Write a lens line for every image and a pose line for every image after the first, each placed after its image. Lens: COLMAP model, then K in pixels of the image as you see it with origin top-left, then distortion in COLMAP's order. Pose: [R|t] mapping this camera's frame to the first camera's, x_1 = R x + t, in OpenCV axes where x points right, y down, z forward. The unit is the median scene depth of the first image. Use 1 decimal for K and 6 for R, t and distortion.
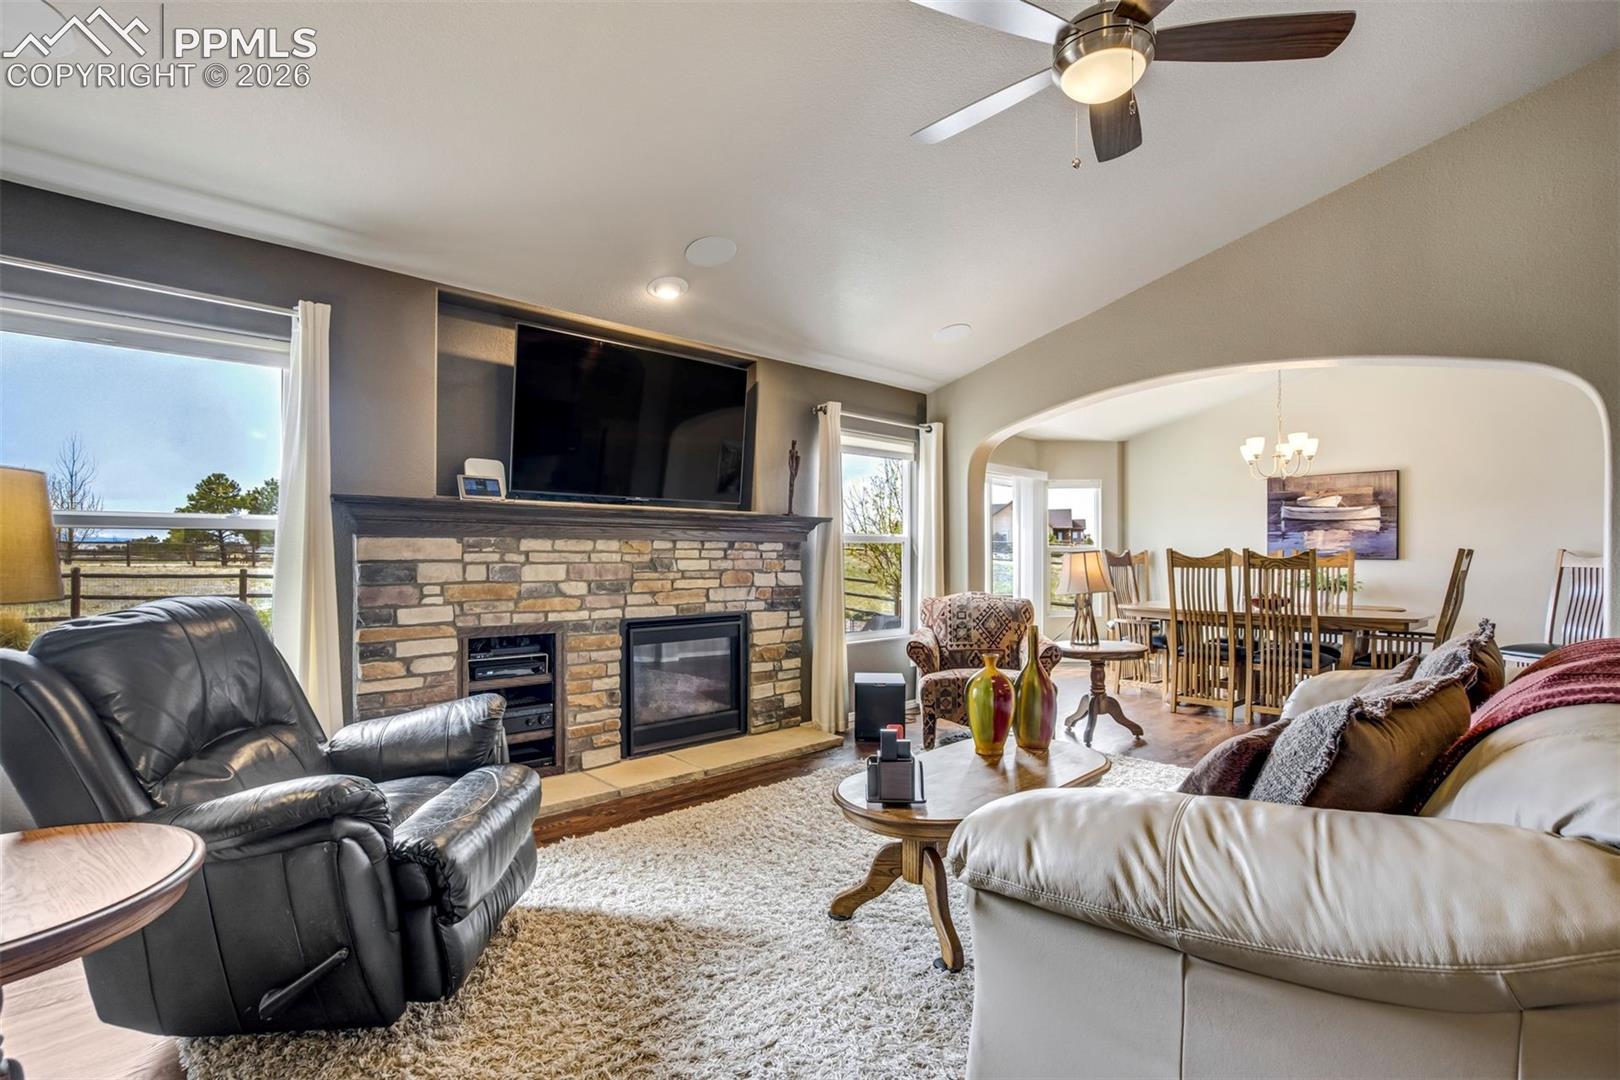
lens RADIAL K [[762.6, 0, 812.9], [0, 762.6, 547.8], [0, 0, 1]] dist [-0.033885, 0.010018]
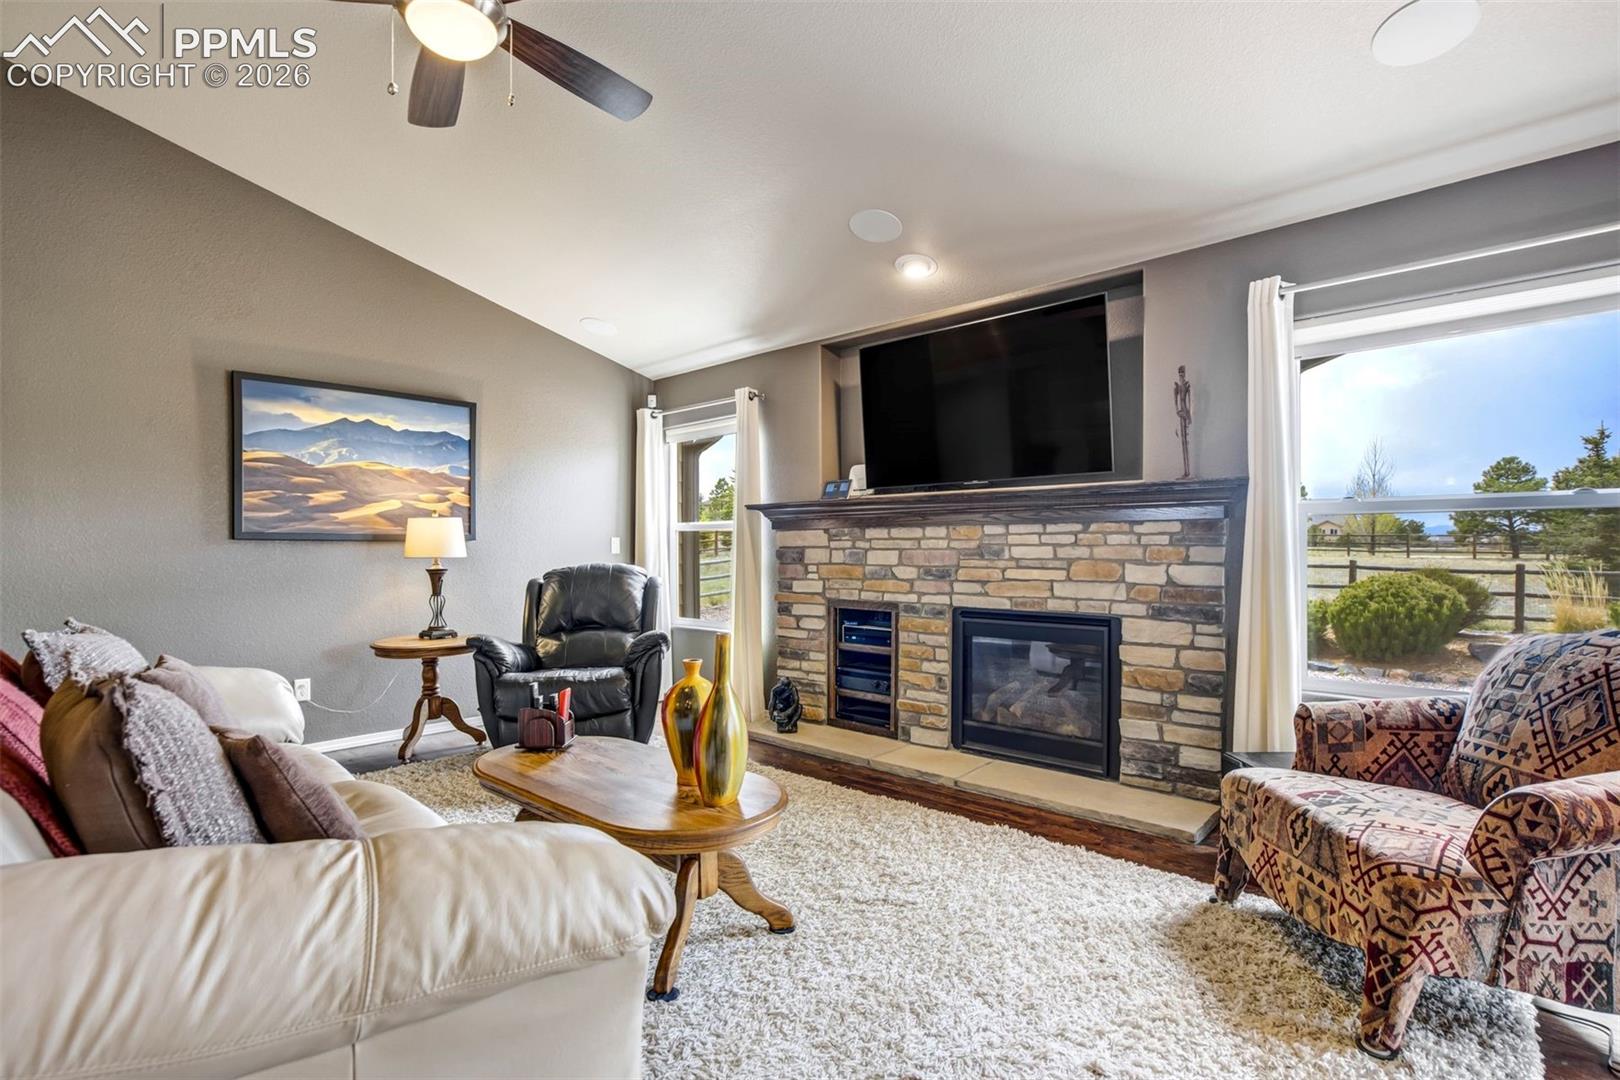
lens RADIAL K [[762.6, 0, 799.0], [0, 762.6, 547.8], [0, 0, 1]] dist [-0.033885, 0.010018]
pose [[0.069399, -0.001123, -0.997588, 0.688337], [0.012652, 0.999920, -0.000246, 0.014730], [0.997509, -0.012604, 0.069407, 0.700409]]
